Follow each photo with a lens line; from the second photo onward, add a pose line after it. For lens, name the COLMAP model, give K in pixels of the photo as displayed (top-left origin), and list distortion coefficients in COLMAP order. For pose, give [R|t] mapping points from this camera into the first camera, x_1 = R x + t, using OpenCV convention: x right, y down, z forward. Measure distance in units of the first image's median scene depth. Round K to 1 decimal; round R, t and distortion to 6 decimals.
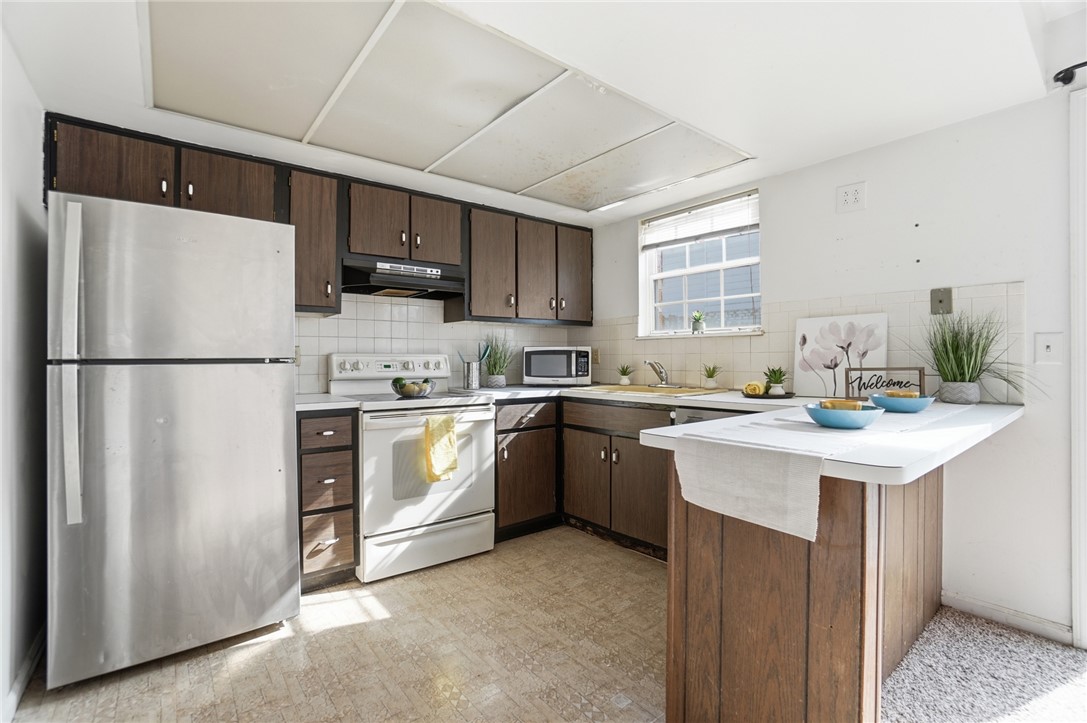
lens RADIAL K [[487.7, 0, 532.5], [0, 487.7, 355.1], [0, 0, 1]] dist [-0.054908, 0.019193]
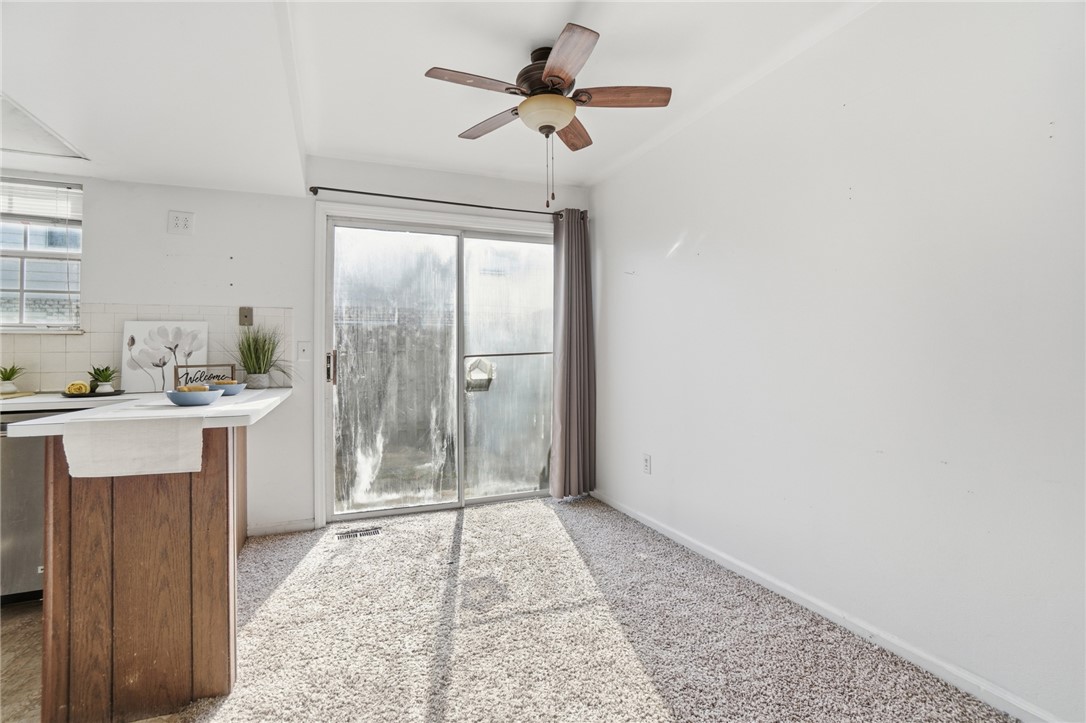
lens RADIAL K [[478.0, 0, 537.8], [0, 478.0, 350.0], [0, 0, 1]] dist [-0.051729, 0.011960]
pose [[0.259788, 0.018341, 0.965492, -0.206260], [0.001631, 0.999810, -0.019432, 0.010727], [-0.965664, 0.006623, 0.259709, -0.157175]]
